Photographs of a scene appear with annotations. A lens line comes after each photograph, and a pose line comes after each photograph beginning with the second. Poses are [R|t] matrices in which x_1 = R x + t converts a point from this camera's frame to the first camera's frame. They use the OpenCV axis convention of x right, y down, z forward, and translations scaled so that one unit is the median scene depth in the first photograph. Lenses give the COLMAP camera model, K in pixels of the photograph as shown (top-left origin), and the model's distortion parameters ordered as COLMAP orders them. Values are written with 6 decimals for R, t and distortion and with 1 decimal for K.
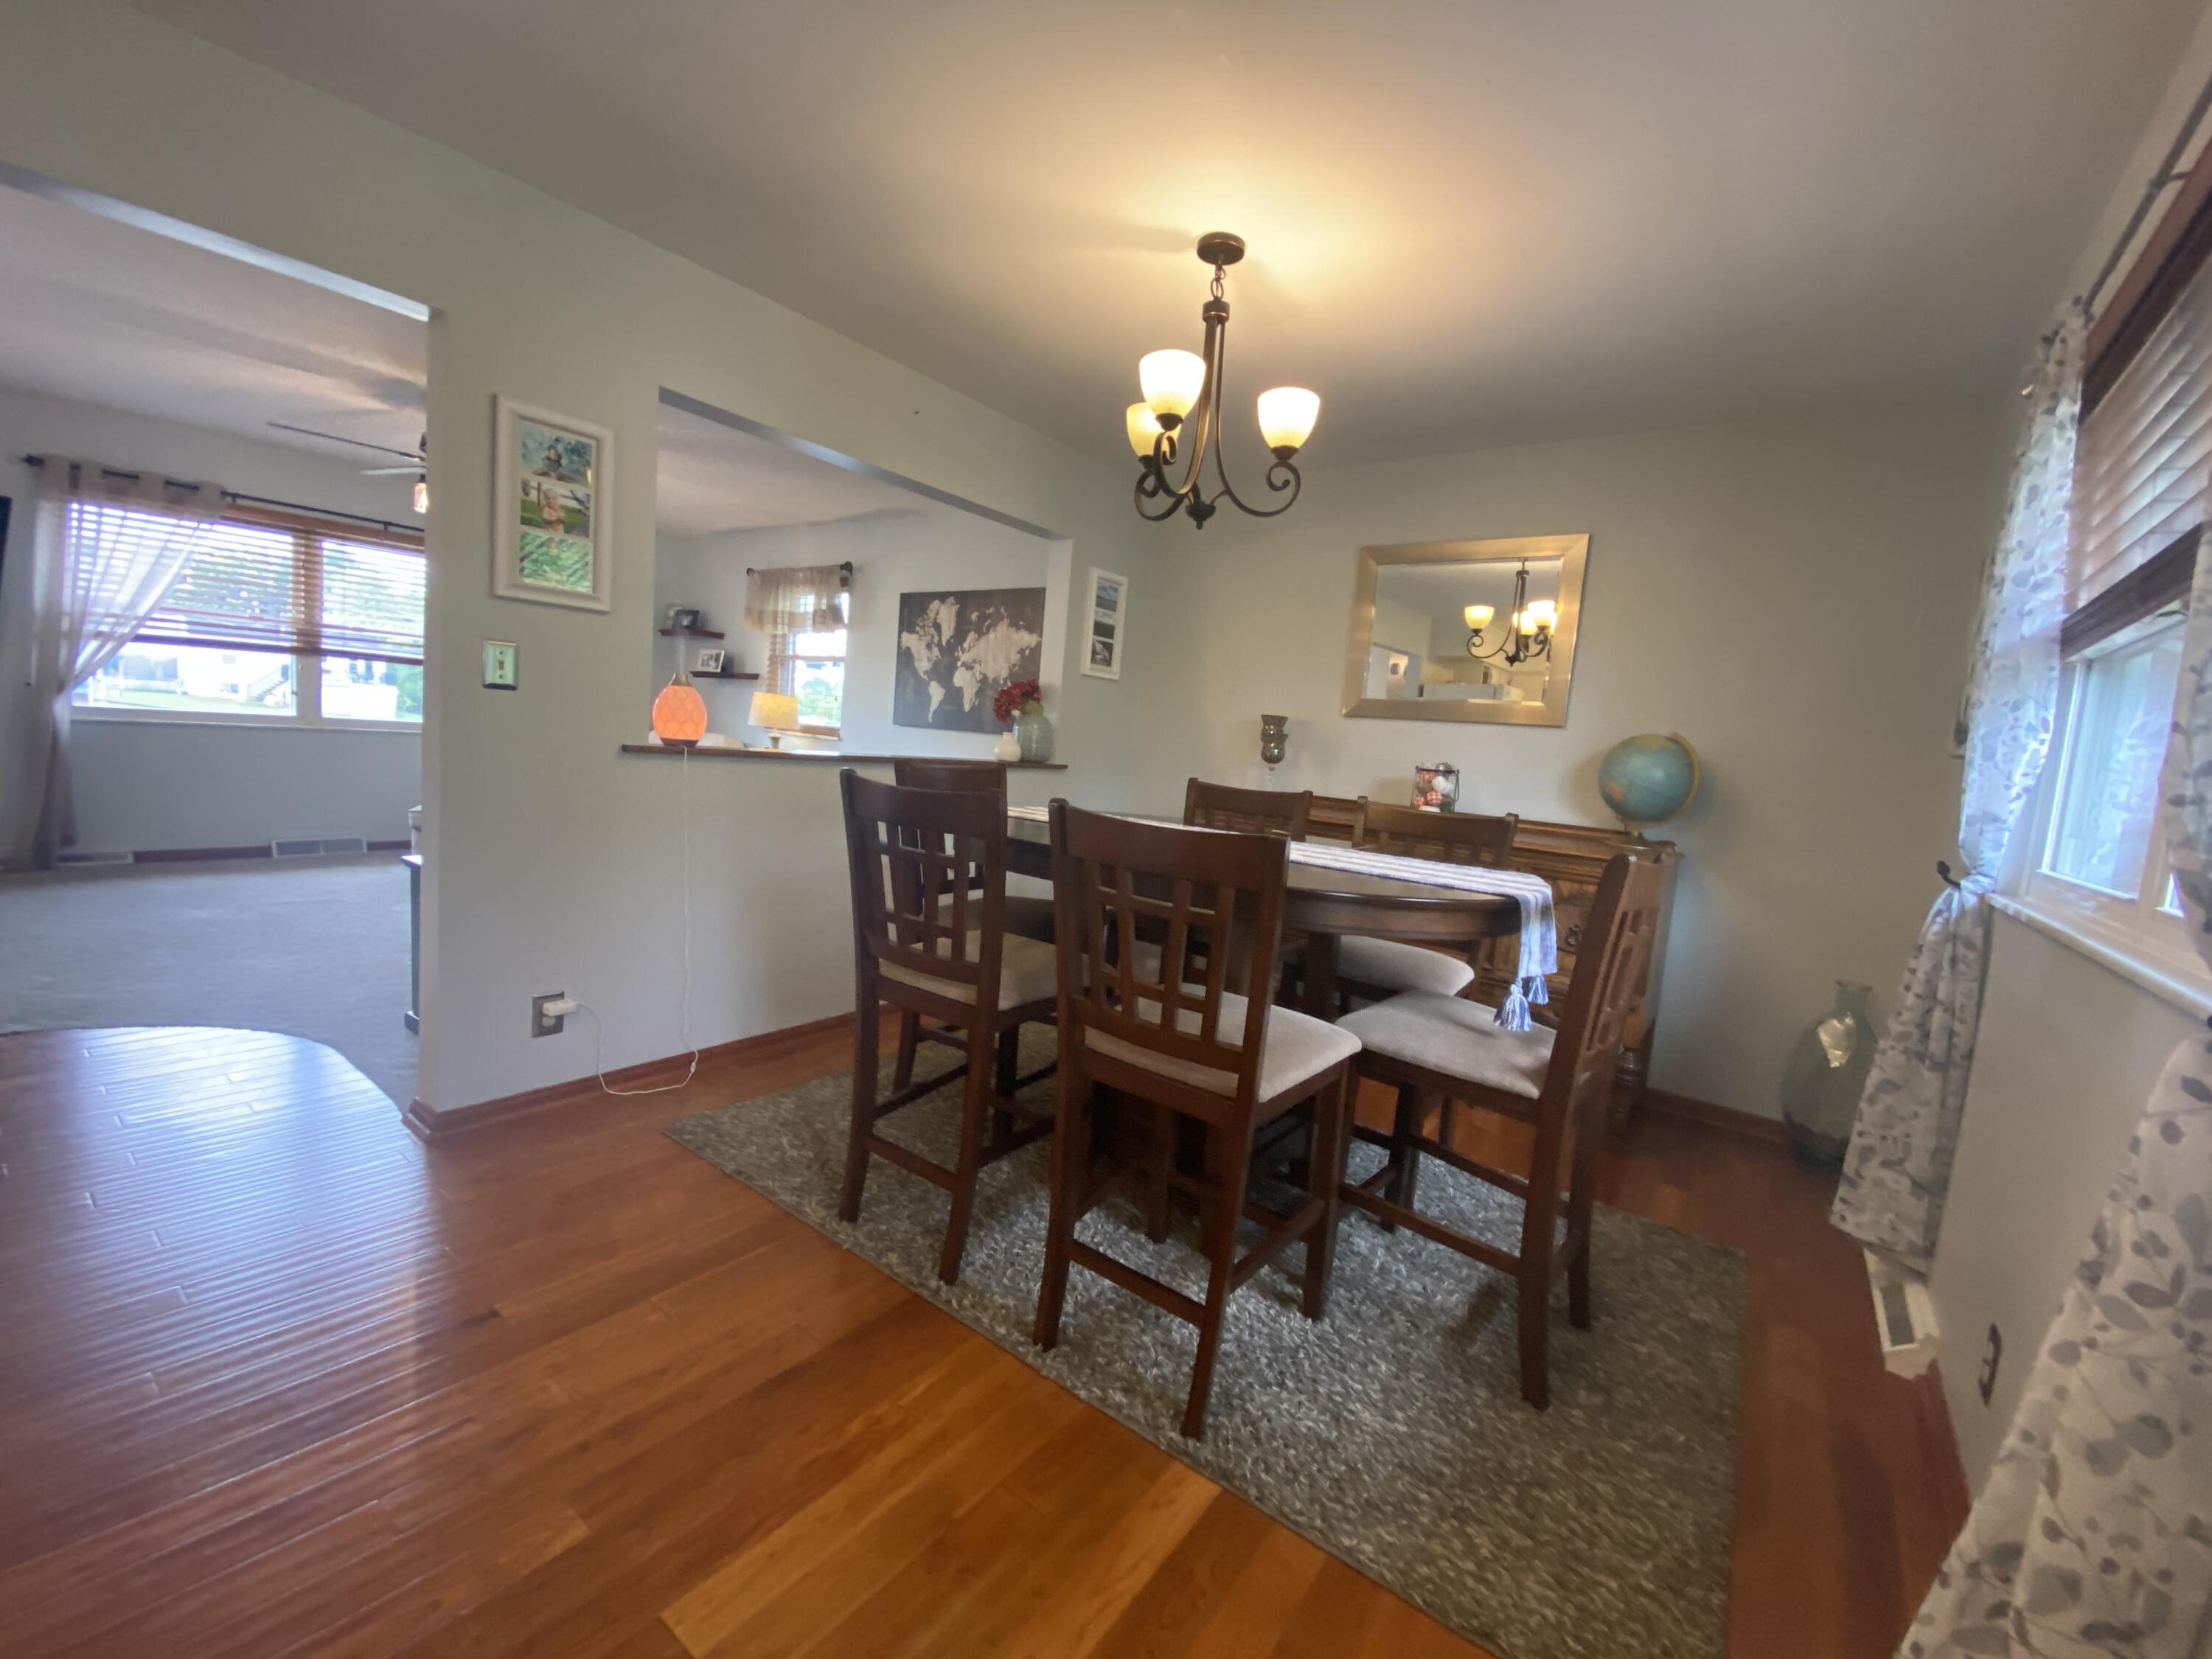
lens RADIAL K [[910.3, 0, 1116.6], [0, 910.3, 831.5], [0, 0, 1]] dist [-0.002460, -0.000280]
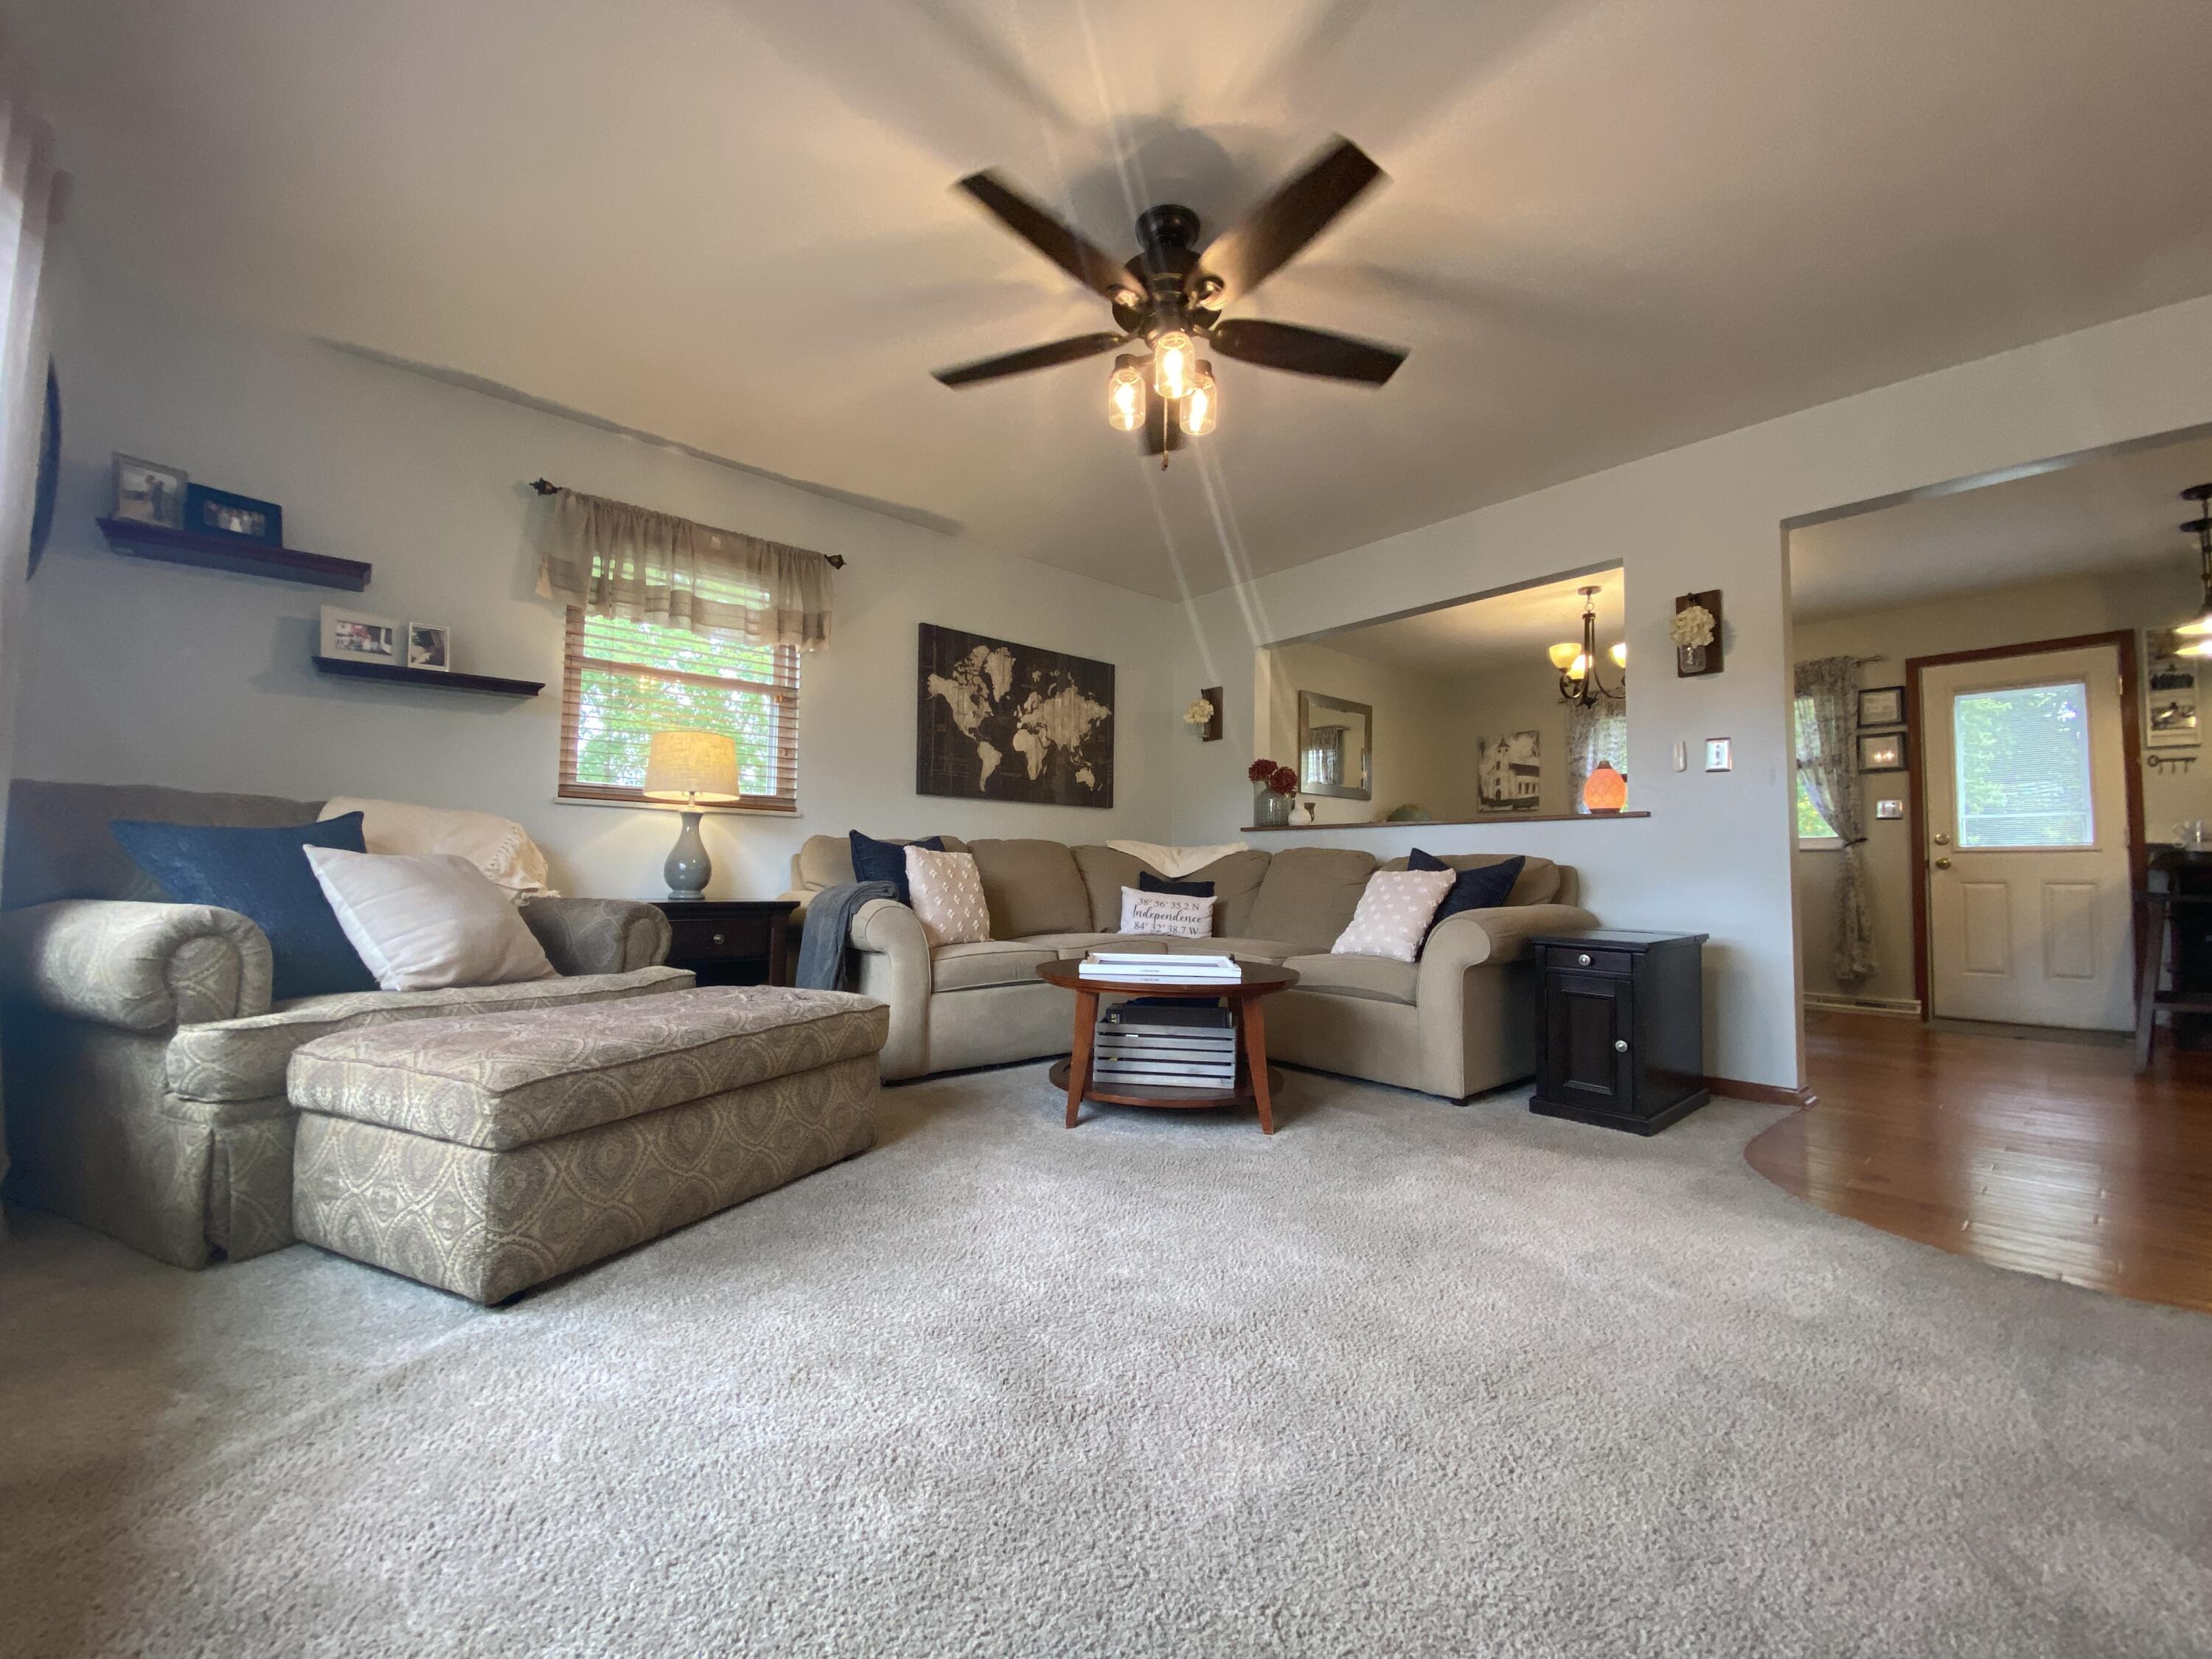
lens RADIAL K [[910.3, 0, 1112.6], [0, 910.3, 822.4], [0, 0, 1]] dist [-0.002460, -0.000280]
pose [[0.210913, -0.023679, 0.977218, -1.009045], [0.106536, 0.994308, 0.001099, -0.082899], [-0.971682, 0.103877, 0.212235, 0.736080]]
